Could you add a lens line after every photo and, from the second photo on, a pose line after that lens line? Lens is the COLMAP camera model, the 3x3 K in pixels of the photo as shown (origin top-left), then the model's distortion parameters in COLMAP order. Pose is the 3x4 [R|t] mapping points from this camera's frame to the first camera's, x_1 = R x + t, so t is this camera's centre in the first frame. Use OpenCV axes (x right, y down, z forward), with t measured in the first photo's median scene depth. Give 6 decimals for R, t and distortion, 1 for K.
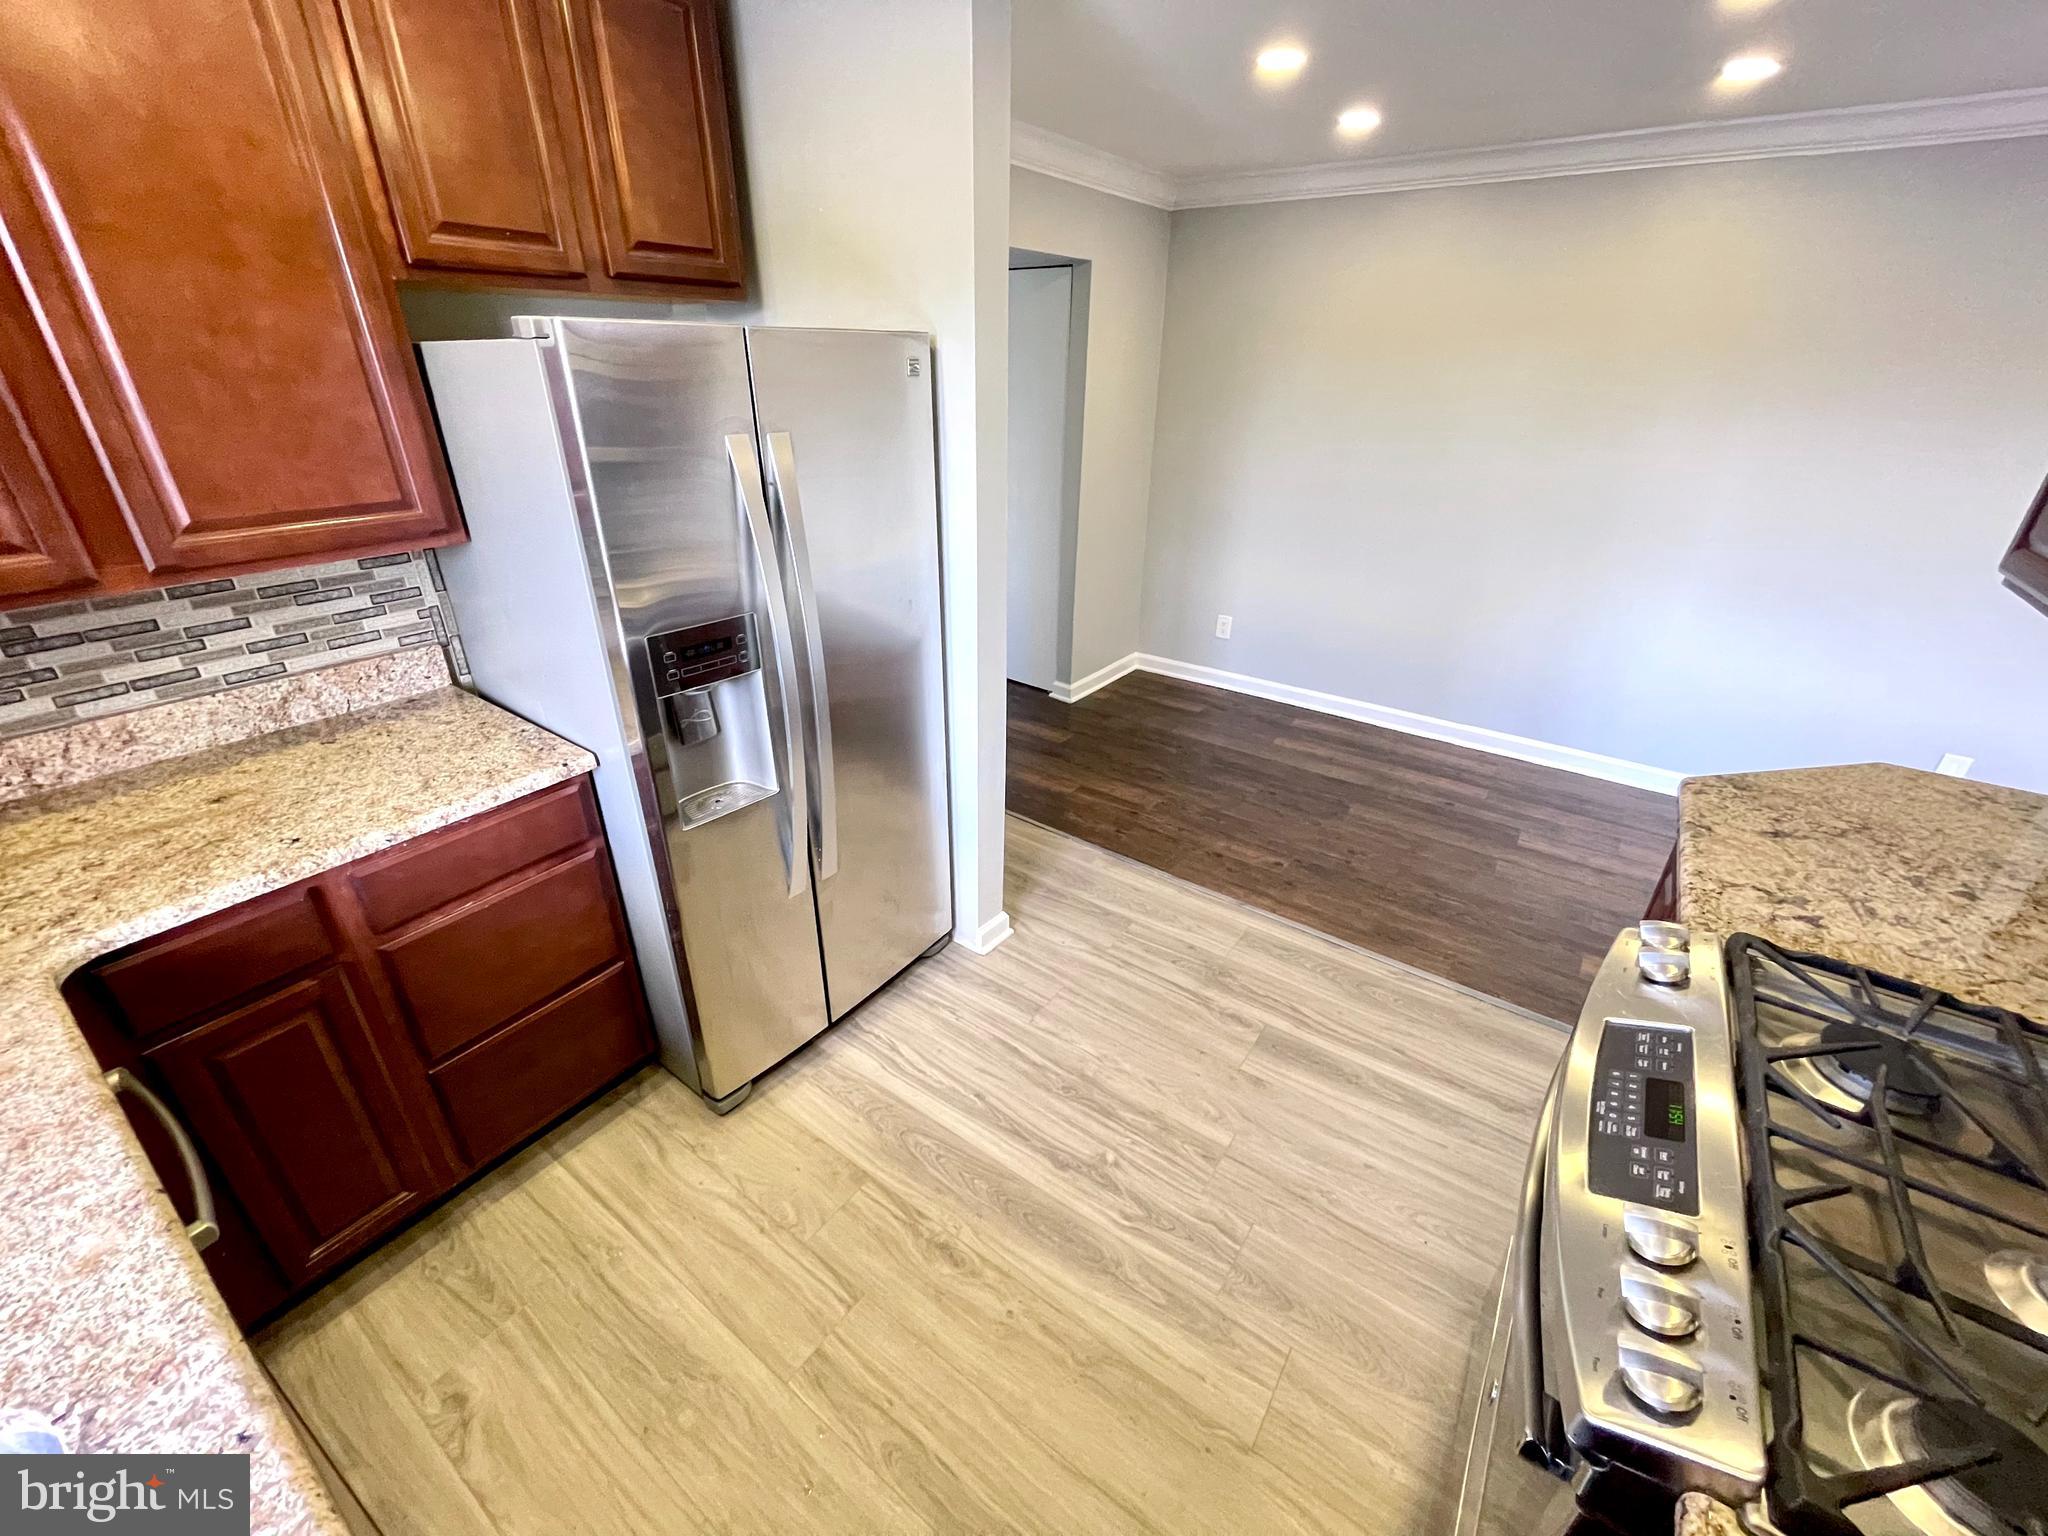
lens RADIAL K [[830.6, 0, 1029.6], [0, 830.6, 769.0], [0, 0, 1]] dist [-0.003935, 0.002240]
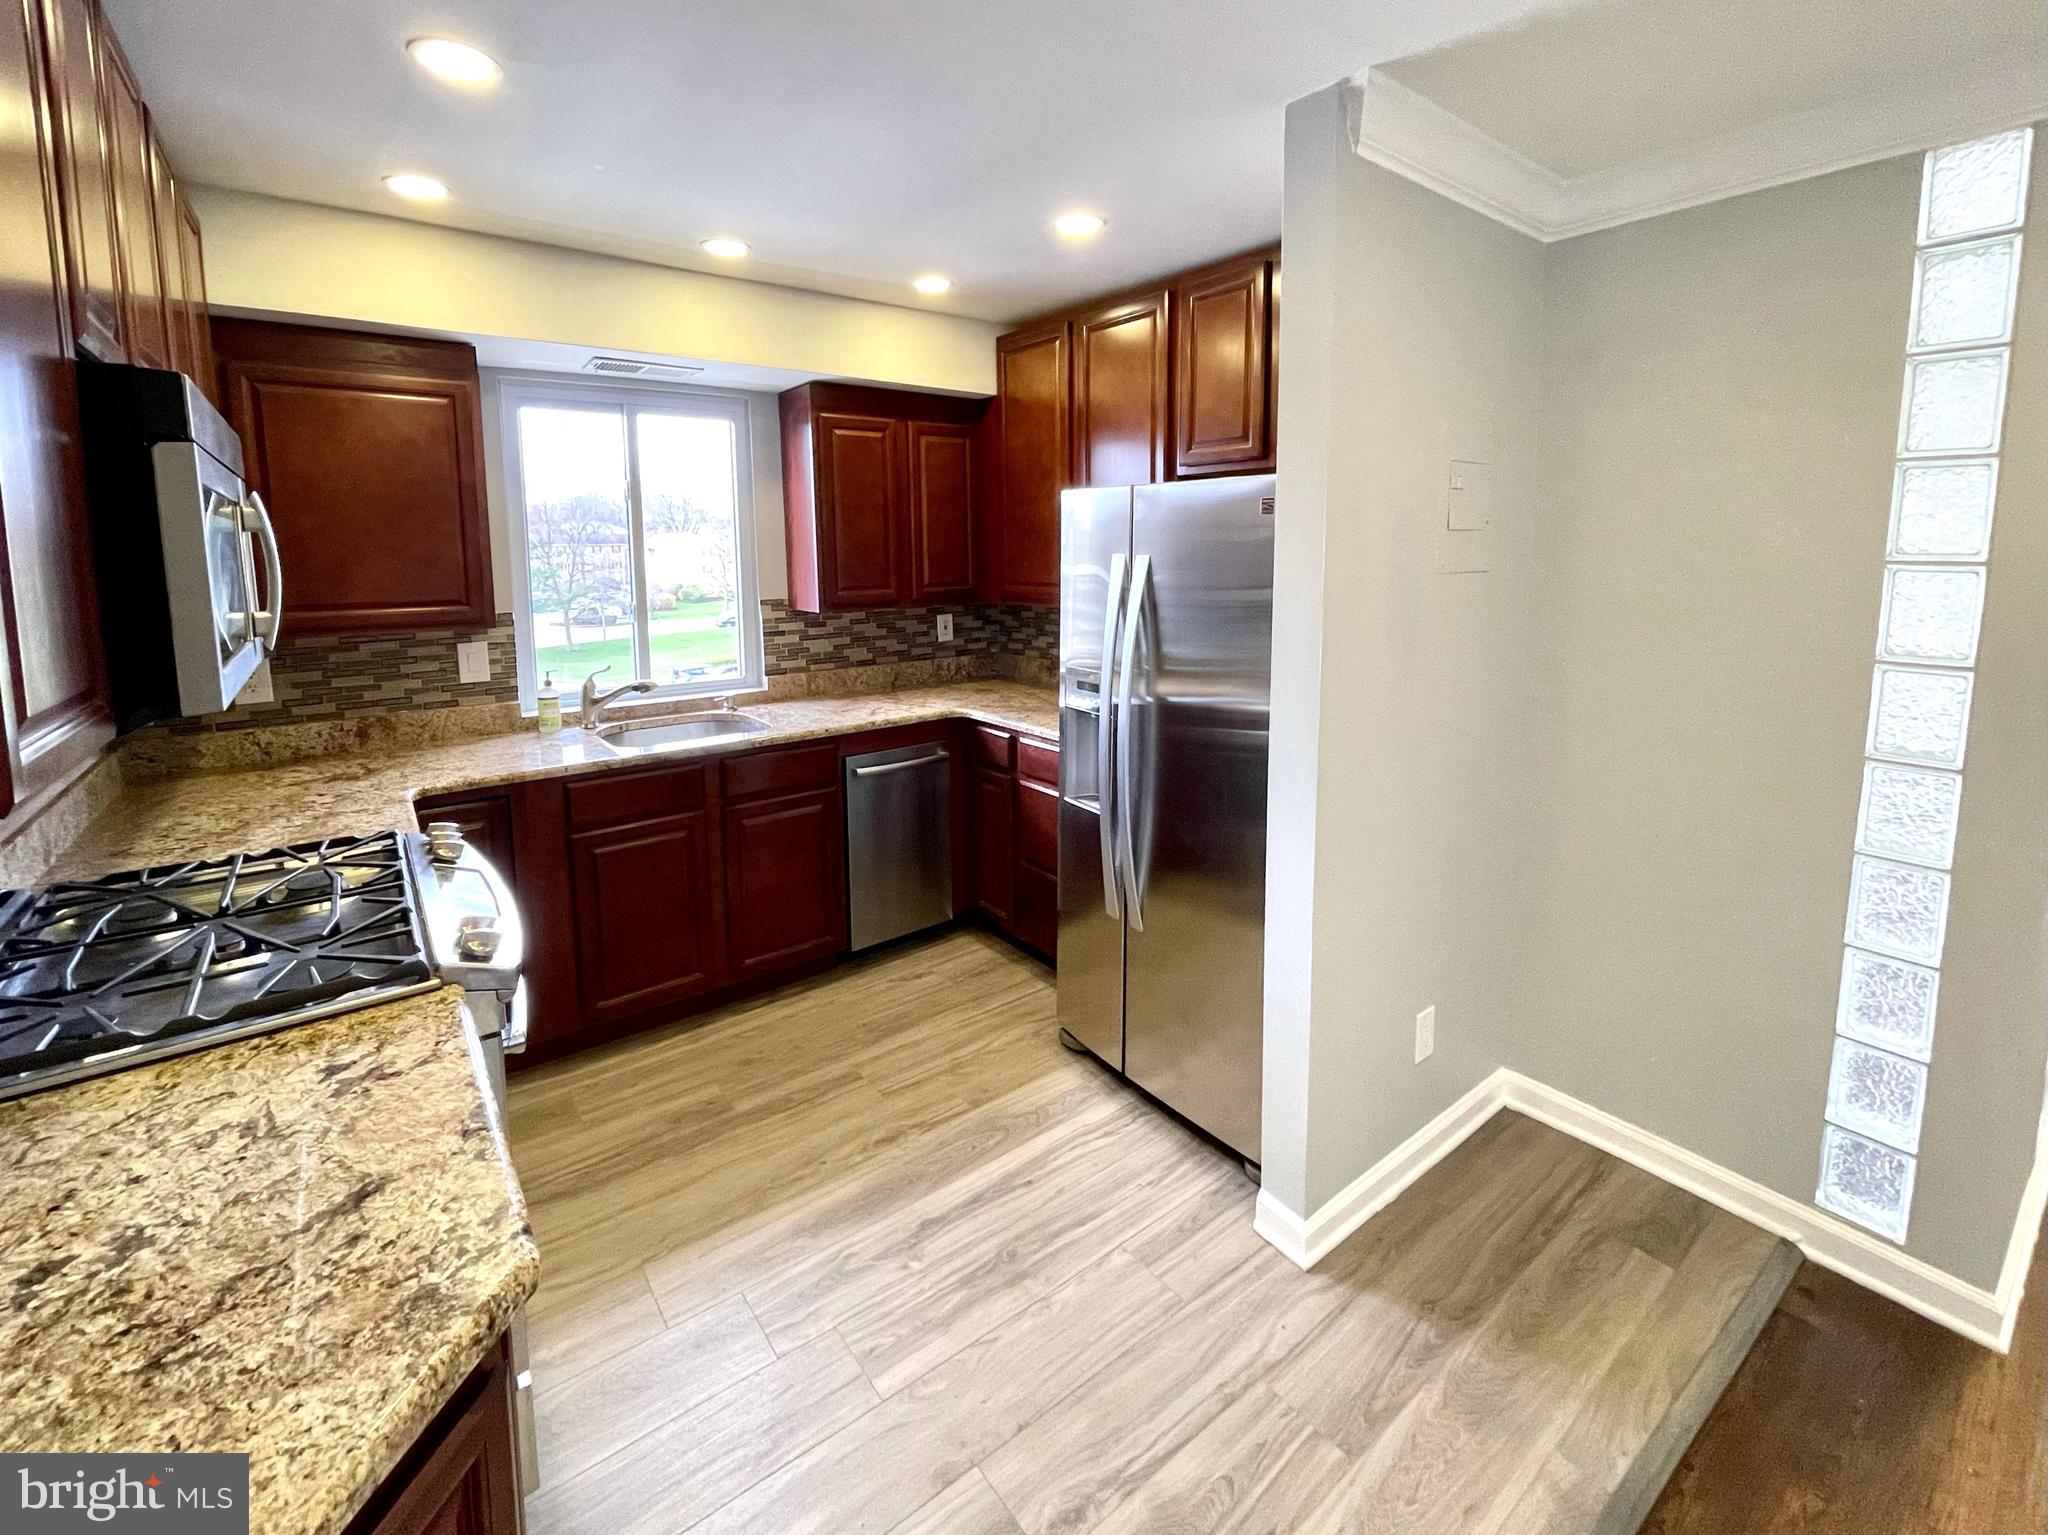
lens RADIAL K [[905.4, 0, 1054.3], [0, 905.4, 640.9], [0, 0, 1]] dist [0.003076, 0.000449]
pose [[-0.282631, 0.079943, -0.955892, 1.355321], [-0.431063, 0.879645, 0.201020, -0.612173], [0.856916, 0.468864, -0.214154, 1.385537]]
